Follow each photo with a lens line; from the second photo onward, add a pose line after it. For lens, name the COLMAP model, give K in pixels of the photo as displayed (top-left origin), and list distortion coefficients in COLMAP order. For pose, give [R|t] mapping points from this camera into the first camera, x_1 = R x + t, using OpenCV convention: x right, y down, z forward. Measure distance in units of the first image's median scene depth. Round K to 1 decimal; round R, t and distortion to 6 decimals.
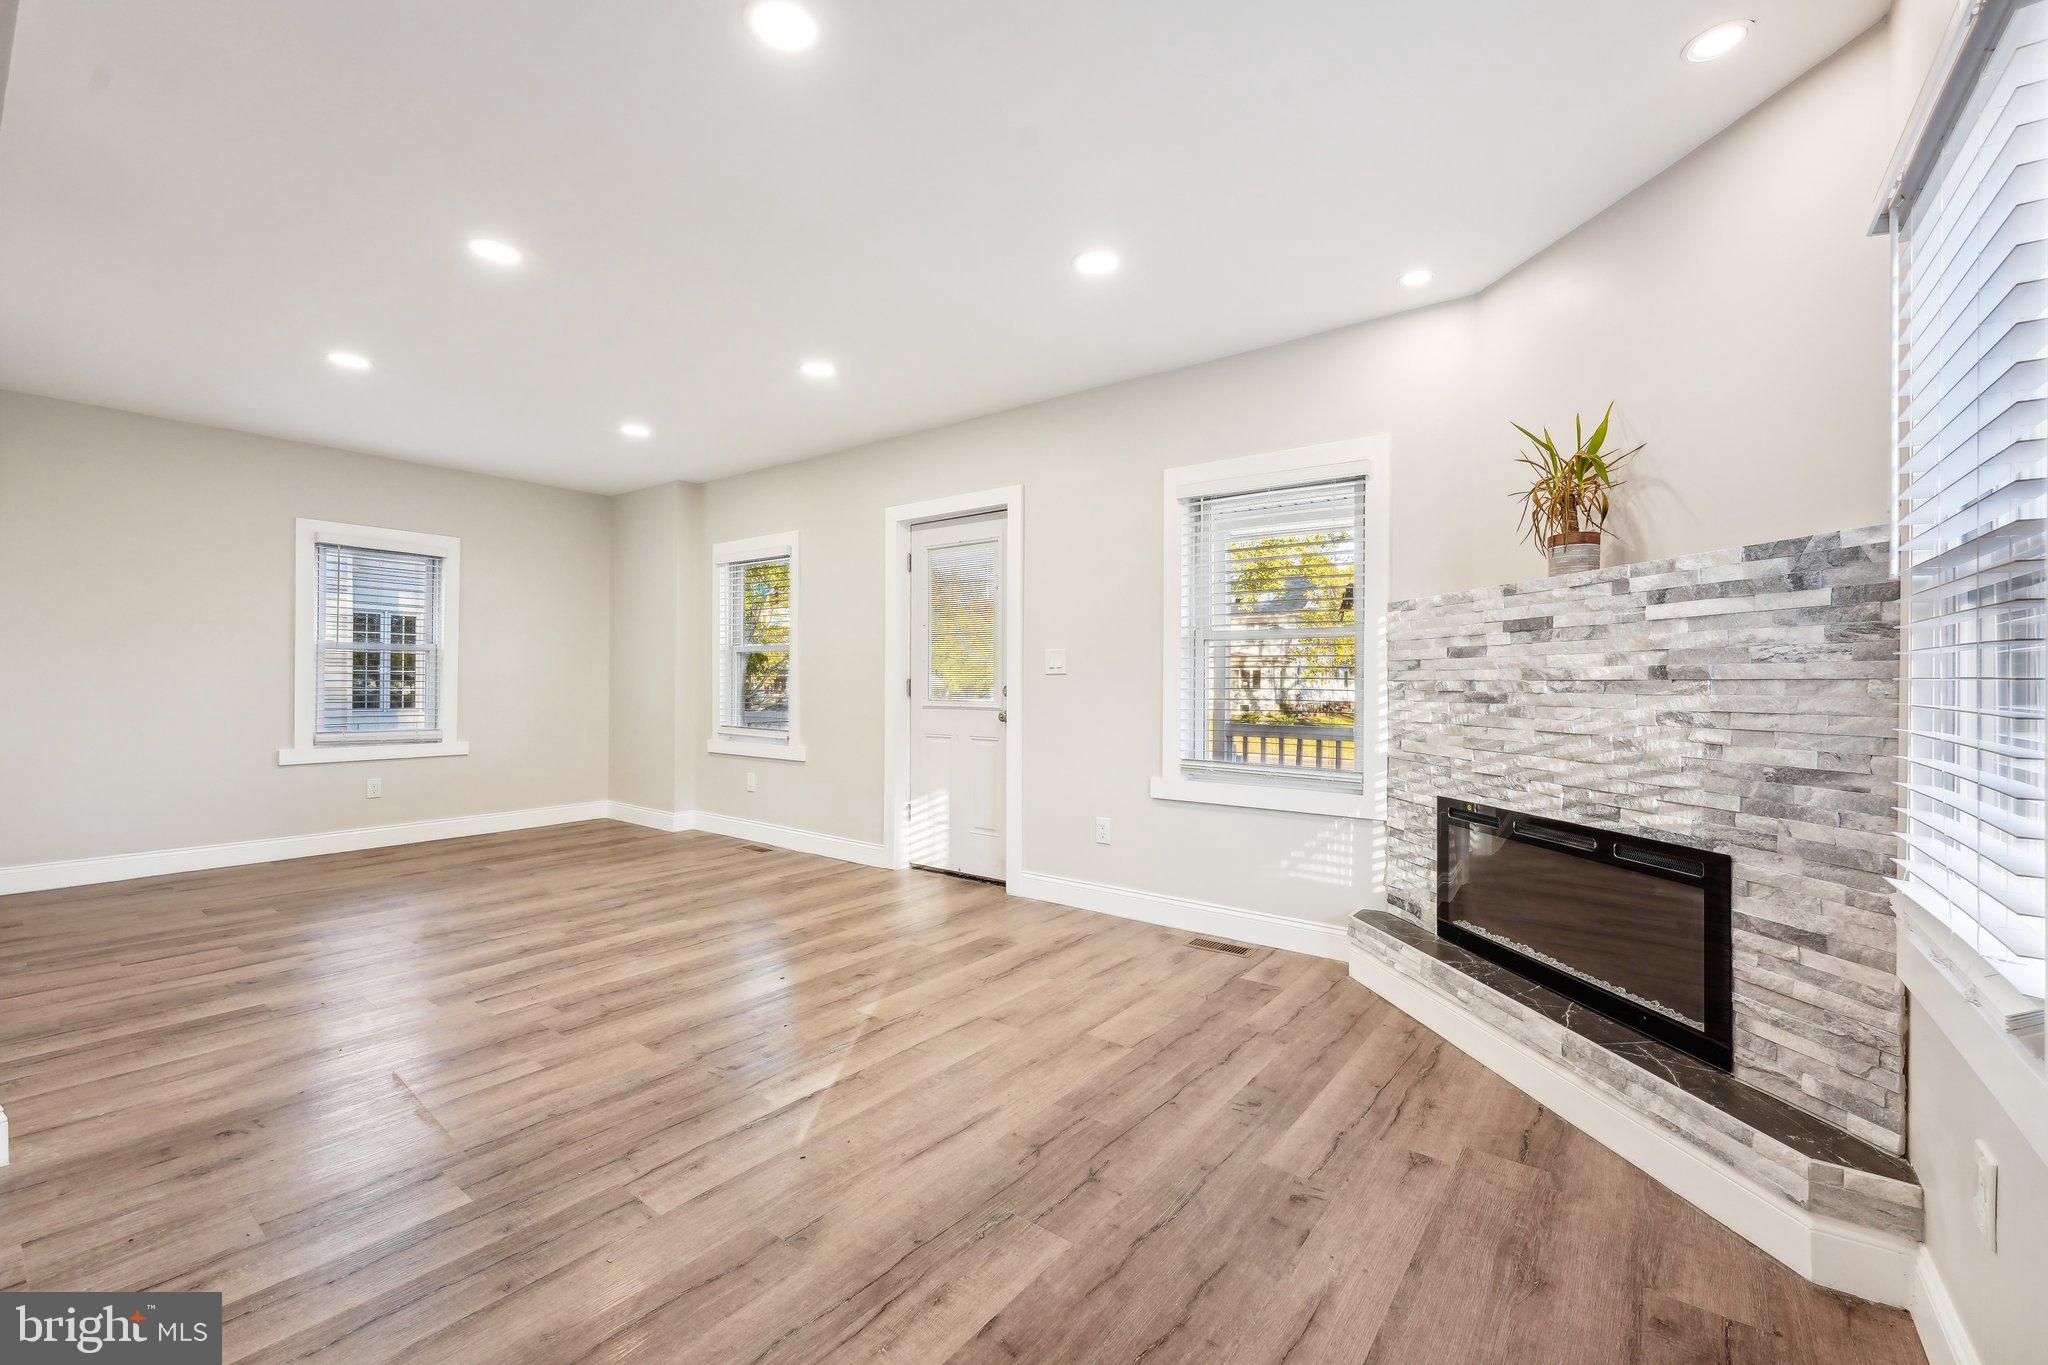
lens RADIAL K [[839.2, 0, 1020.8], [0, 839.2, 677.9], [0, 0, 1]] dist [0.000735, 0.000968]
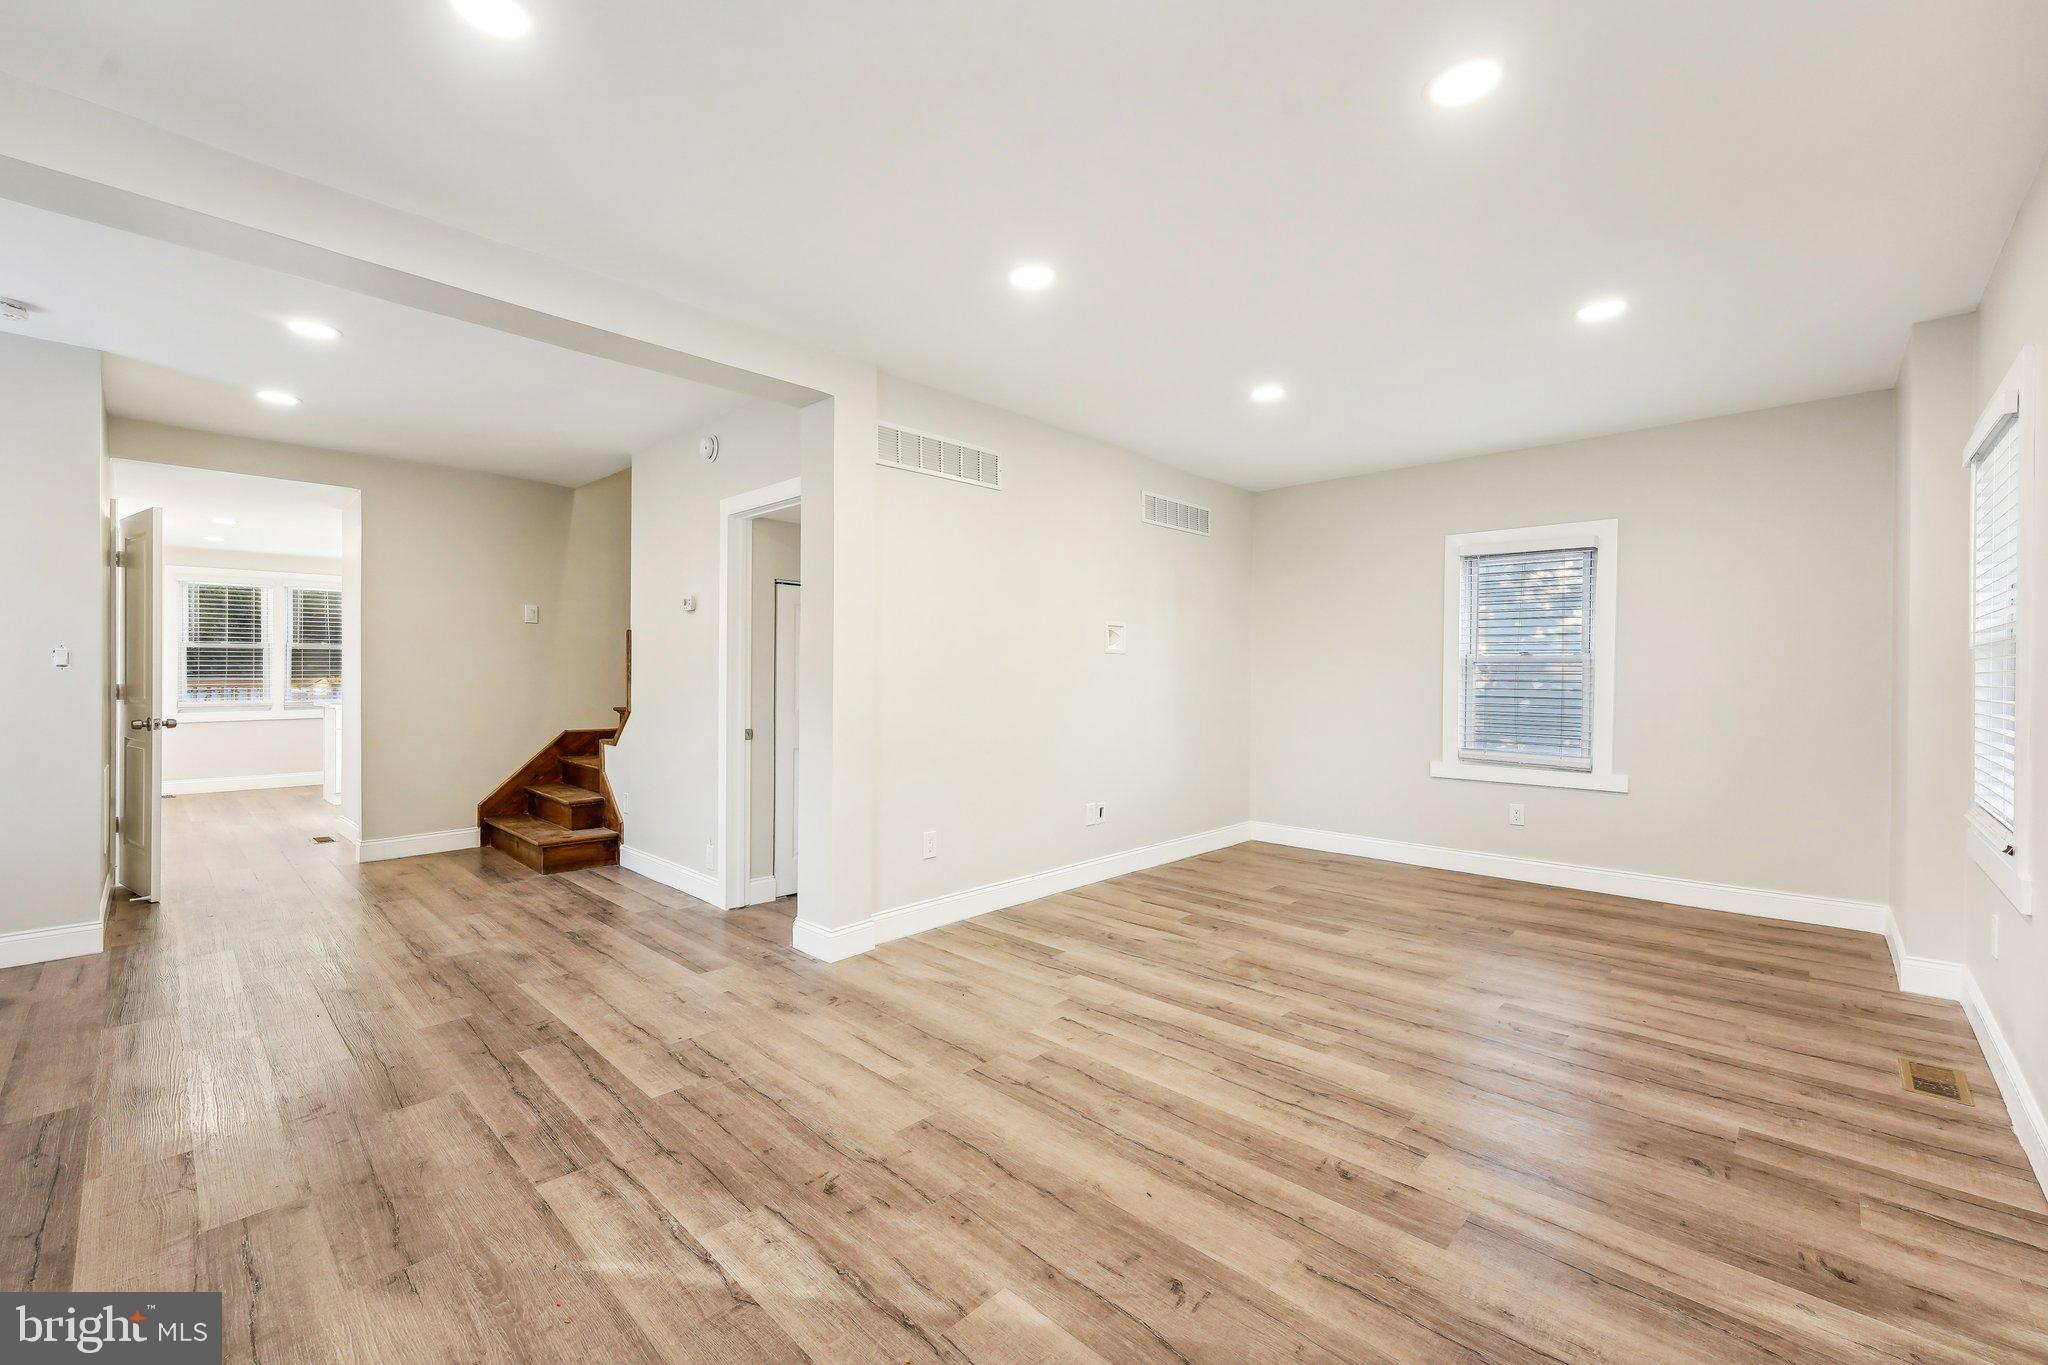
lens RADIAL K [[839.2, 0, 1021.8], [0, 839.2, 686.9], [0, 0, 1]] dist [0.000735, 0.000968]
pose [[-0.105350, 0.005807, -0.994418, 0.439830], [-0.003817, 0.999973, 0.006243, -0.025510], [0.994428, 0.004453, -0.105325, 1.266991]]
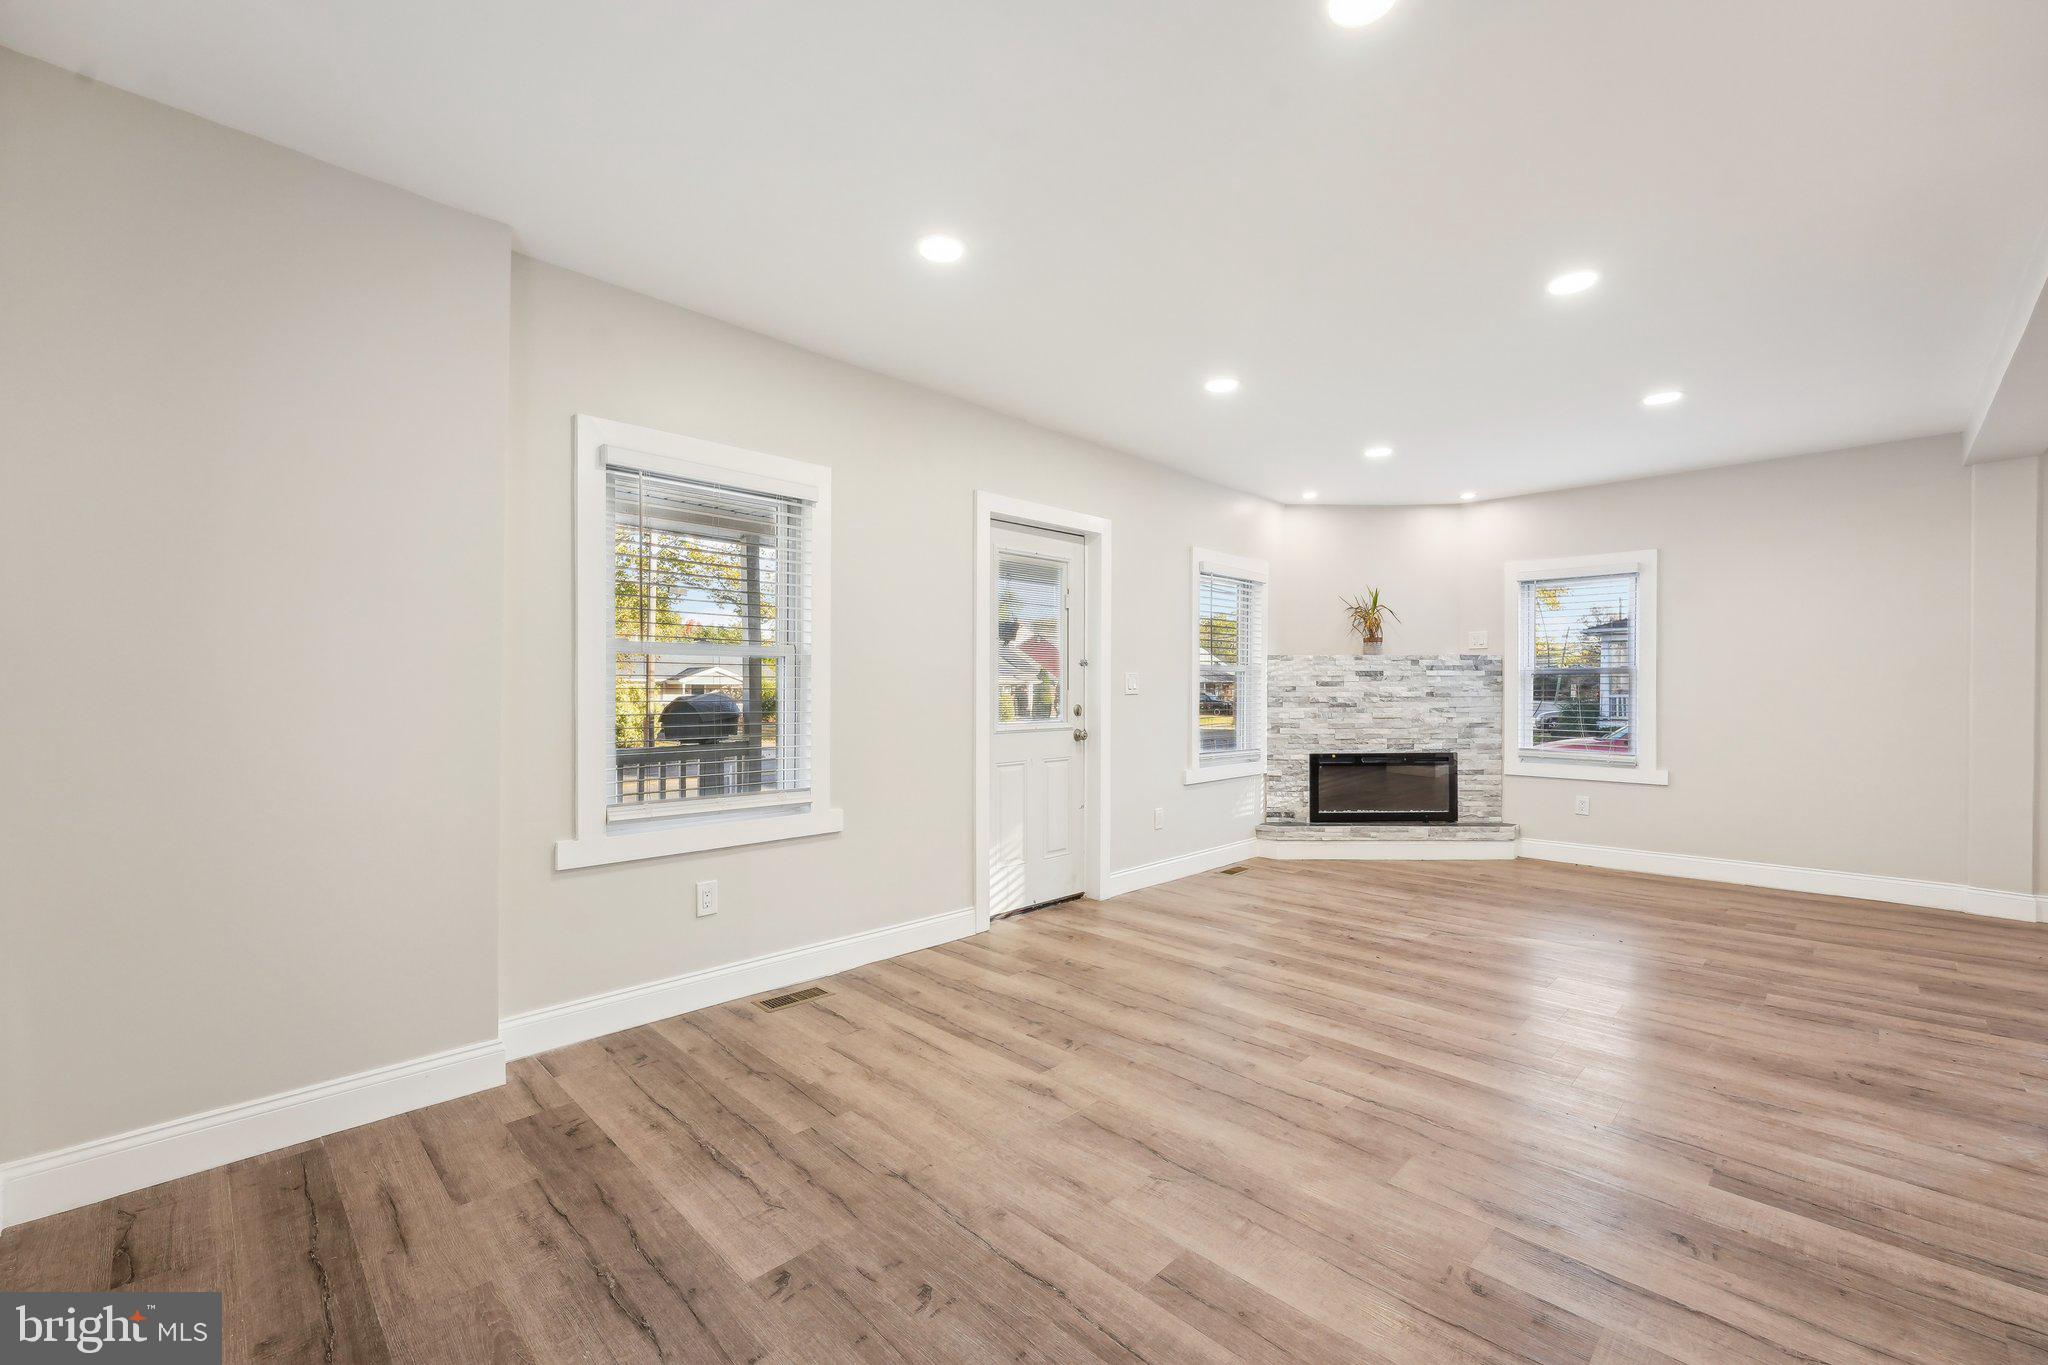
lens RADIAL K [[839.2, 0, 1012.0], [0, 839.2, 689.9], [0, 0, 1]] dist [0.000735, 0.000968]
pose [[0.138686, -0.008349, 0.990301, -1.987625], [-0.003353, 0.999955, 0.008900, -0.036707], [-0.990331, -0.004555, 0.138652, 1.760347]]
